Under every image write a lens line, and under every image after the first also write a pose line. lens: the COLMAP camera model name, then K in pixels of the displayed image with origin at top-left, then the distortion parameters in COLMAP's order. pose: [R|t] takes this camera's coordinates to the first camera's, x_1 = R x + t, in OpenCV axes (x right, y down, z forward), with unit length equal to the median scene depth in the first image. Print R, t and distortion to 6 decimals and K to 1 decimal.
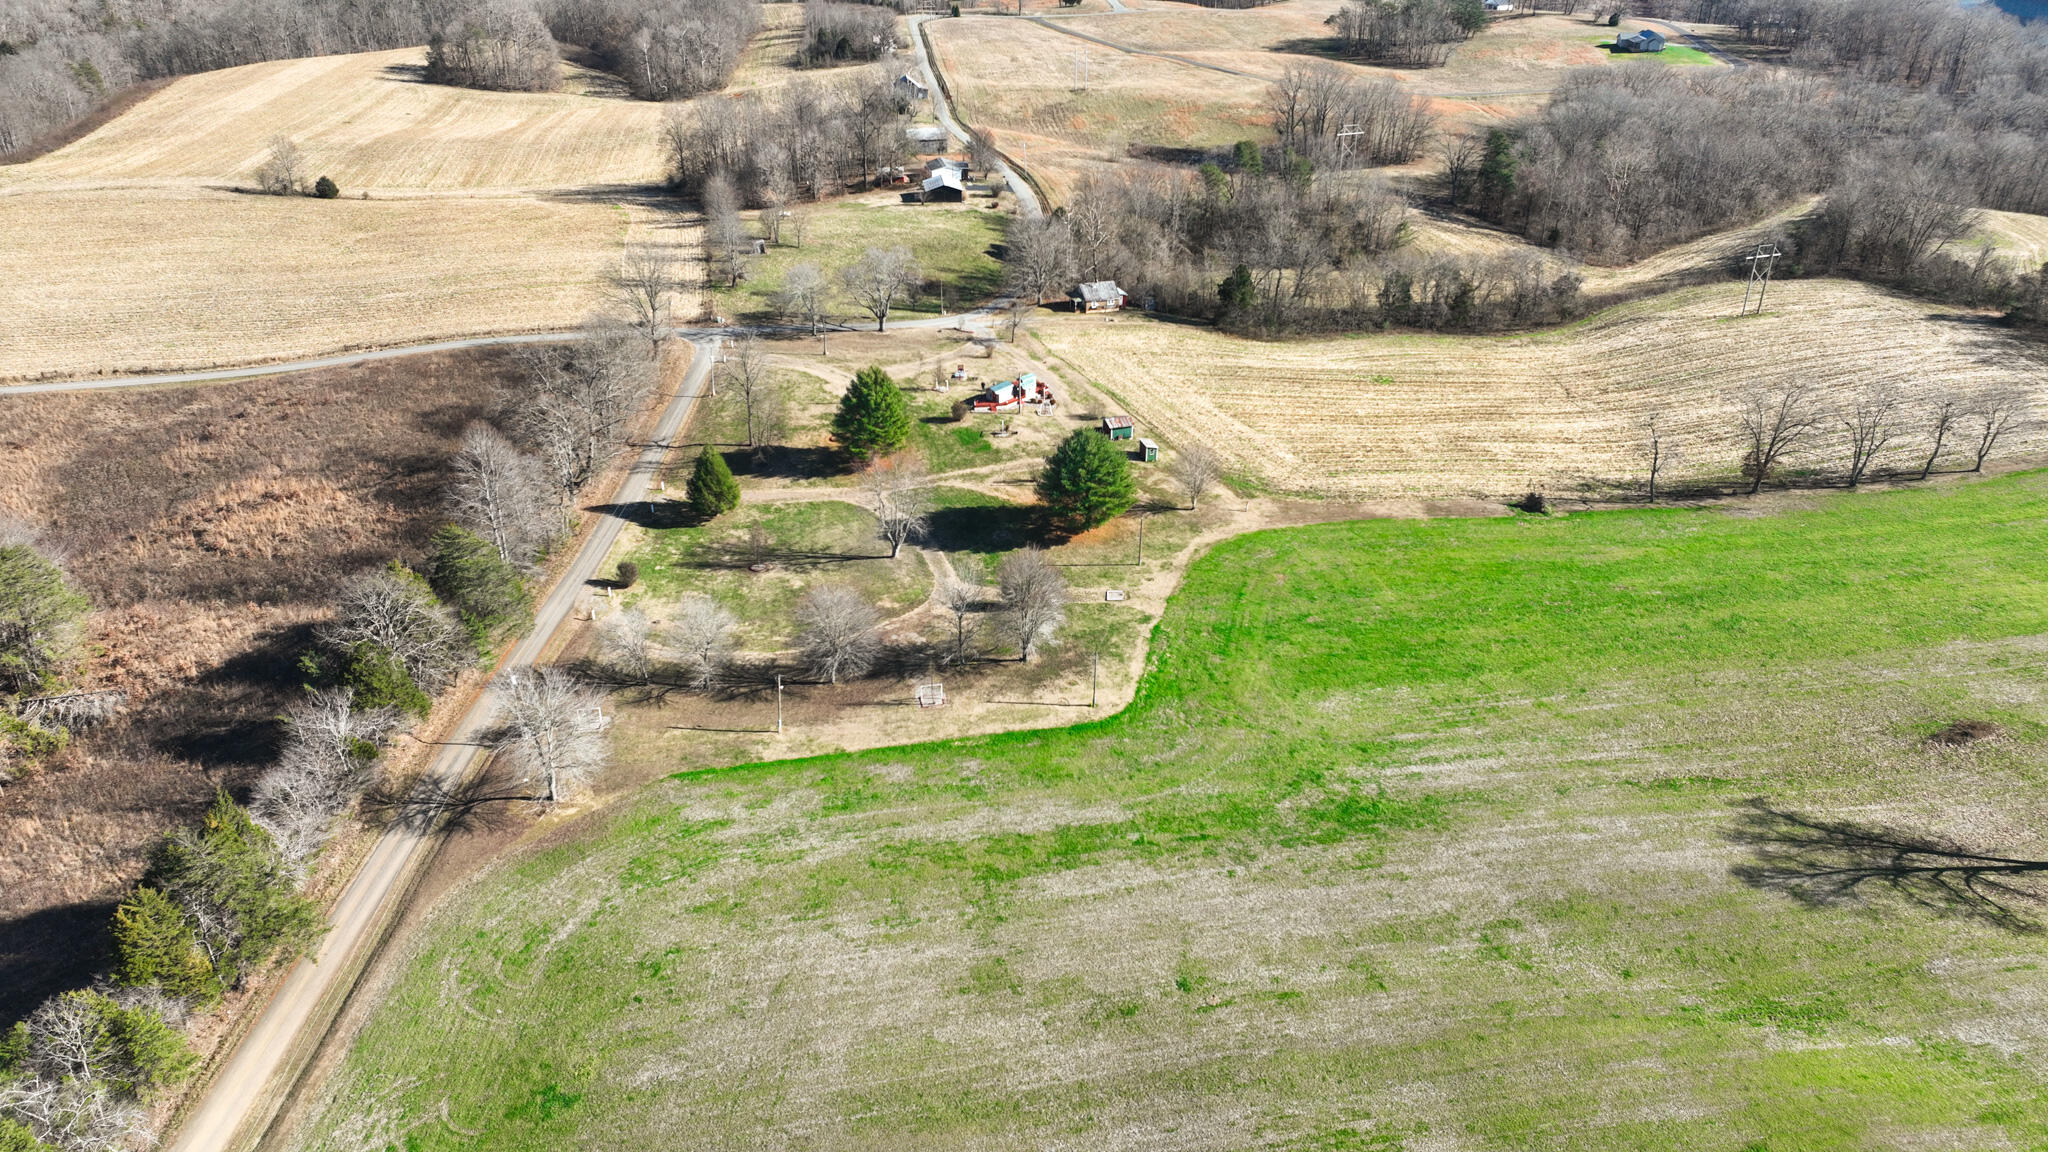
lens RADIAL K [[1433.5, 0, 1029.8], [0, 1433.5, 574.9], [0, 0, 1]] dist [0.004347, 0.006255]
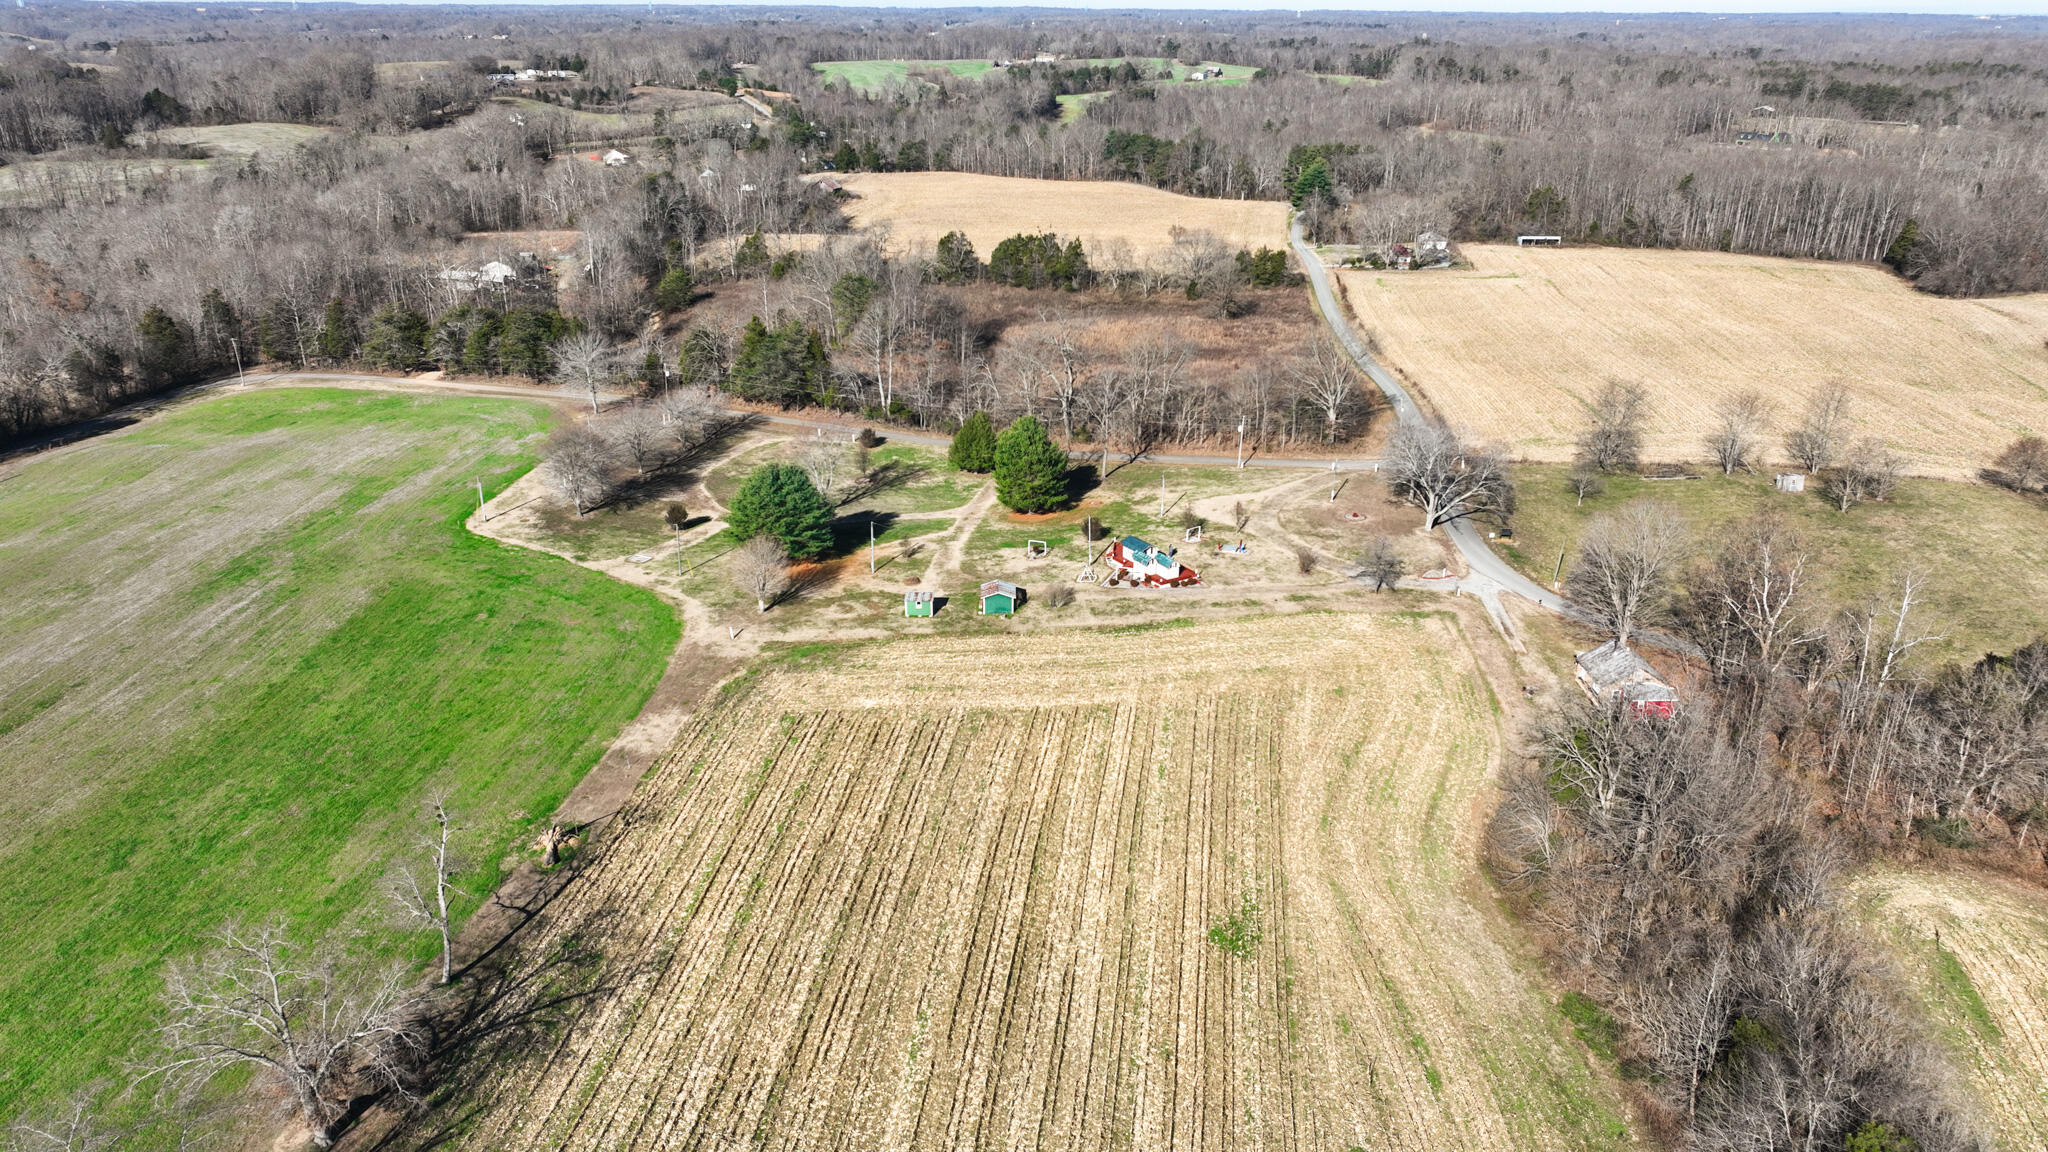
lens RADIAL K [[1432.7, 0, 1029.5], [0, 1432.7, 571.4], [0, 0, 1]] dist [0.000750, 0.015754]
pose [[-0.303744, 0.343705, -0.888598, 0.784166], [-0.446411, 0.772609, 0.451435, -0.500695], [0.841699, 0.533800, -0.081241, 1.141737]]
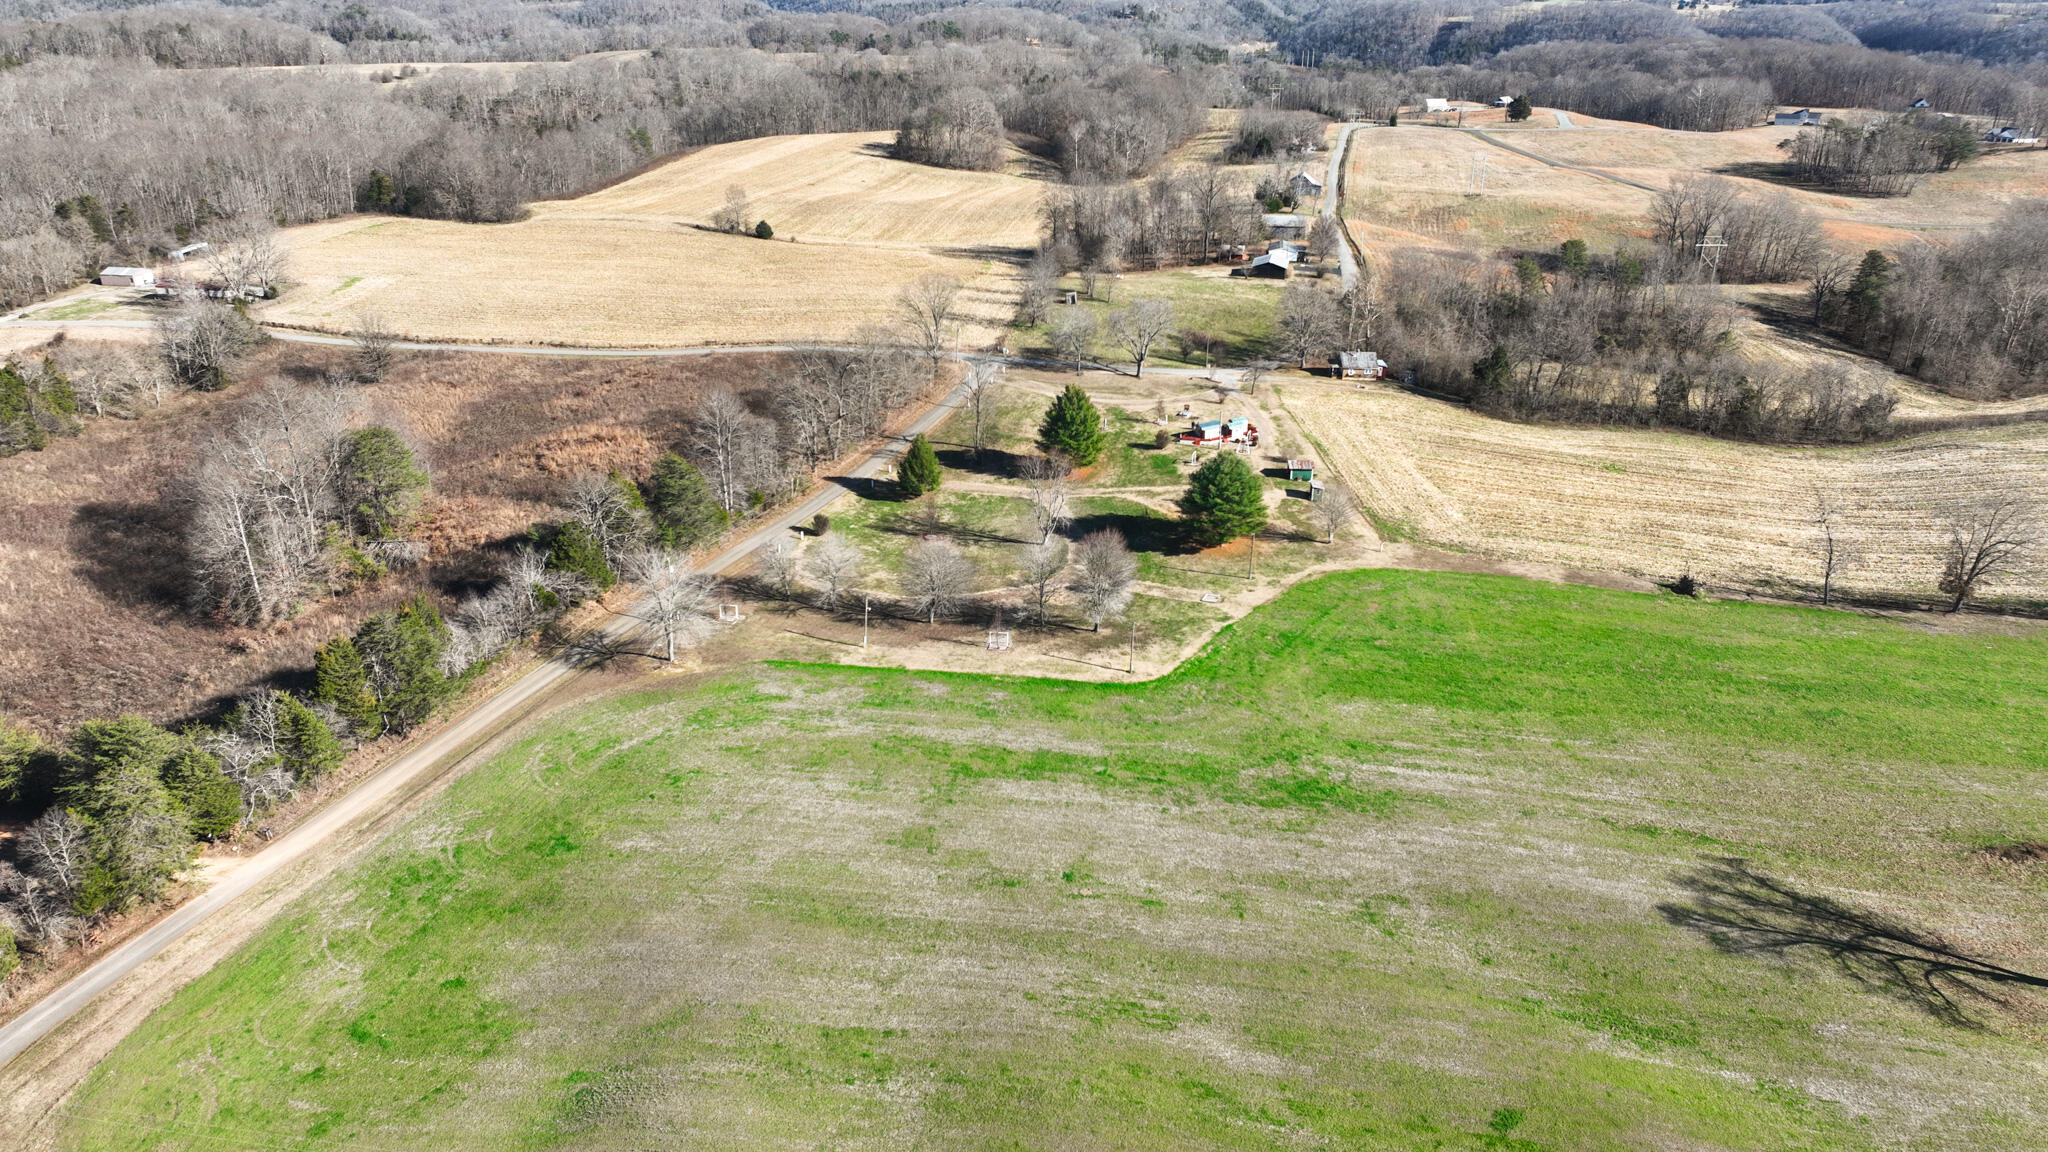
lens RADIAL K [[1432.7, 0, 1029.5], [0, 1432.7, 571.4], [0, 0, 1]] dist [0.000750, 0.015754]
pose [[0.941292, 0.138492, -0.307878, 0.224712], [-0.161283, 0.985655, -0.049727, 0.060791], [0.296574, 0.096463, 0.950126, -0.068967]]
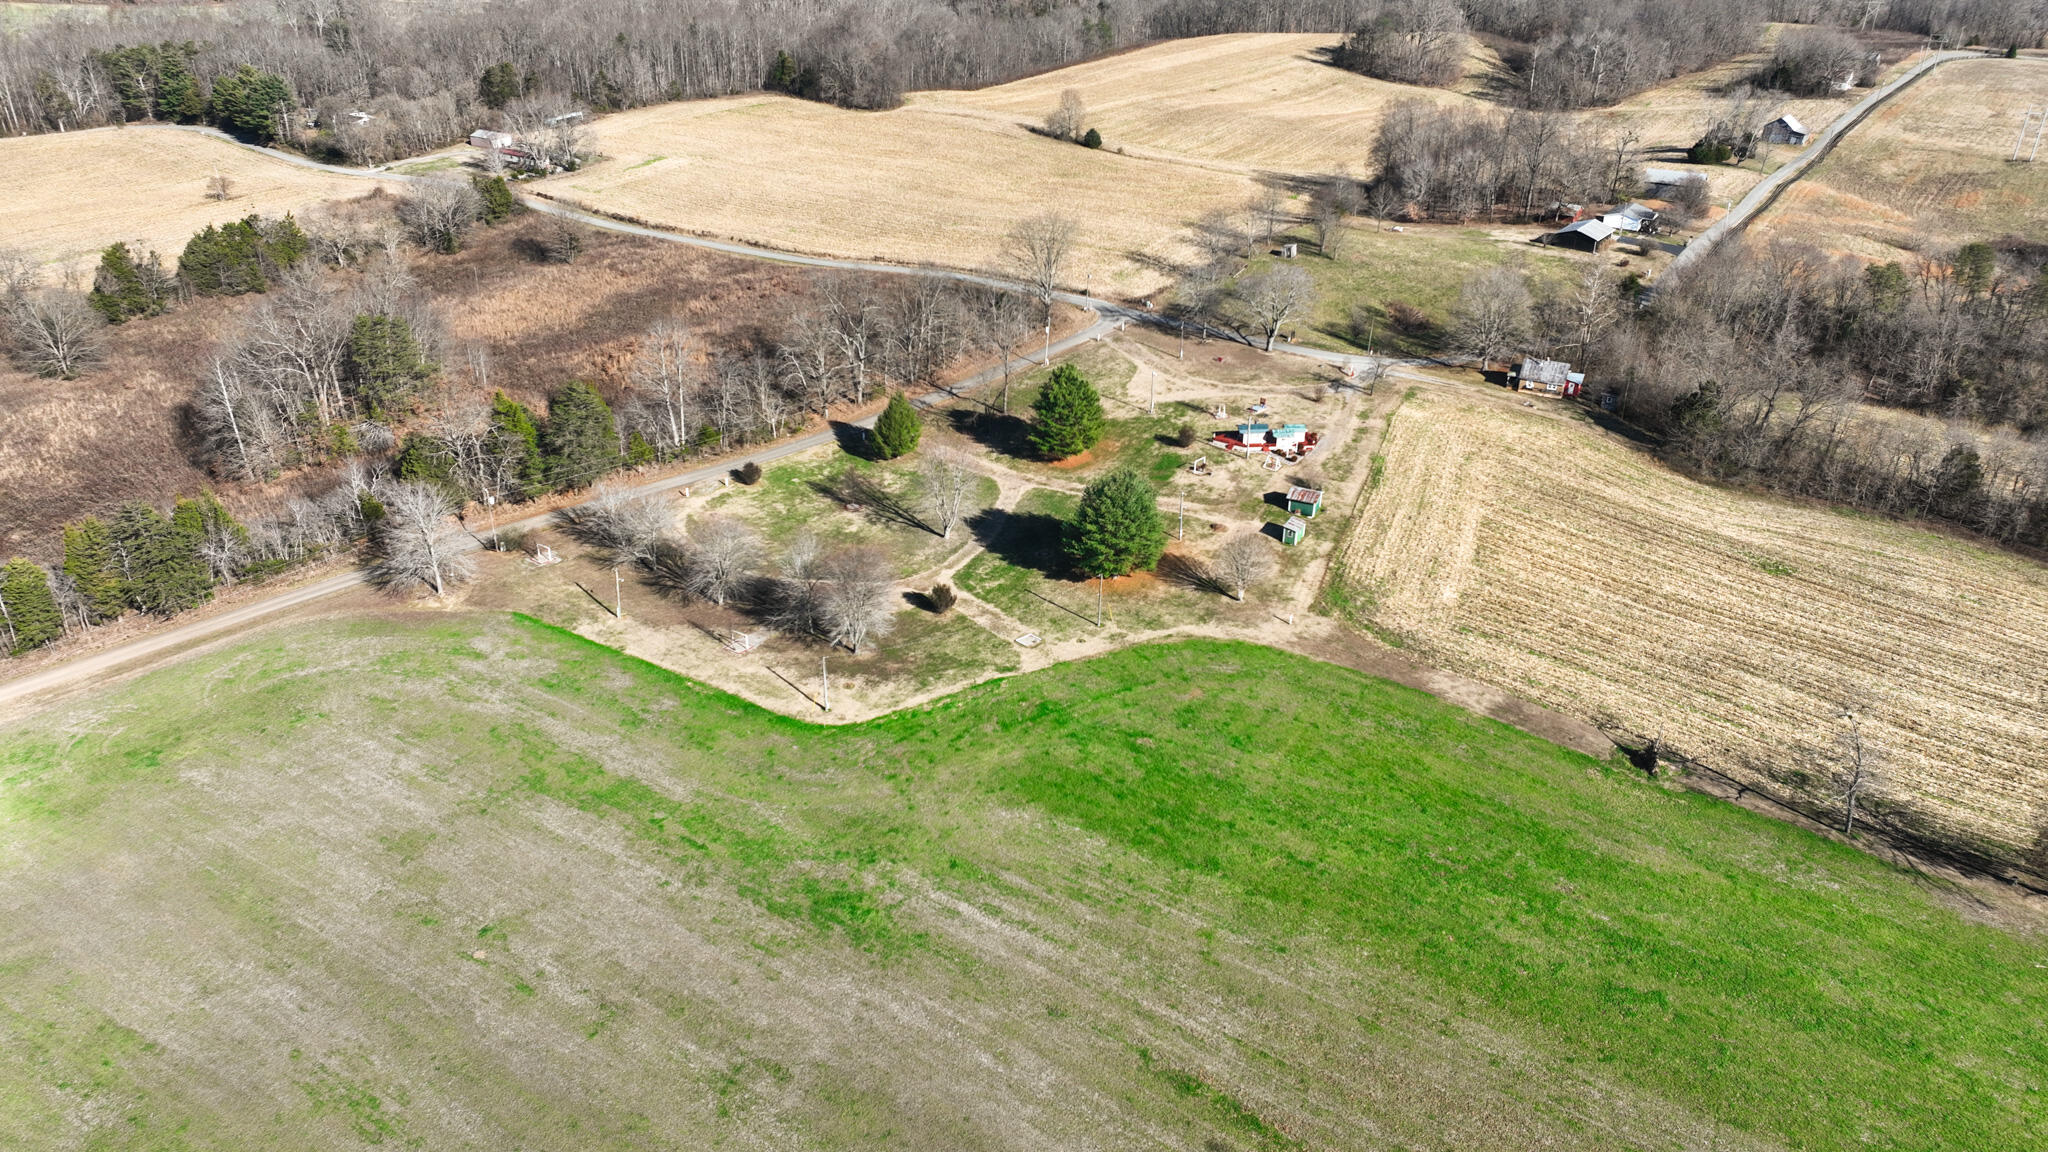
lens RADIAL K [[1427.0, 0, 1030.7], [0, 1427.0, 578.3], [0, 0, 1]] dist [0.004291, 0.007709]
pose [[0.713181, 0.330674, -0.618084, 0.533797], [-0.328027, 0.936676, 0.122624, -0.118363], [0.619493, 0.115294, 0.776489, 0.233229]]
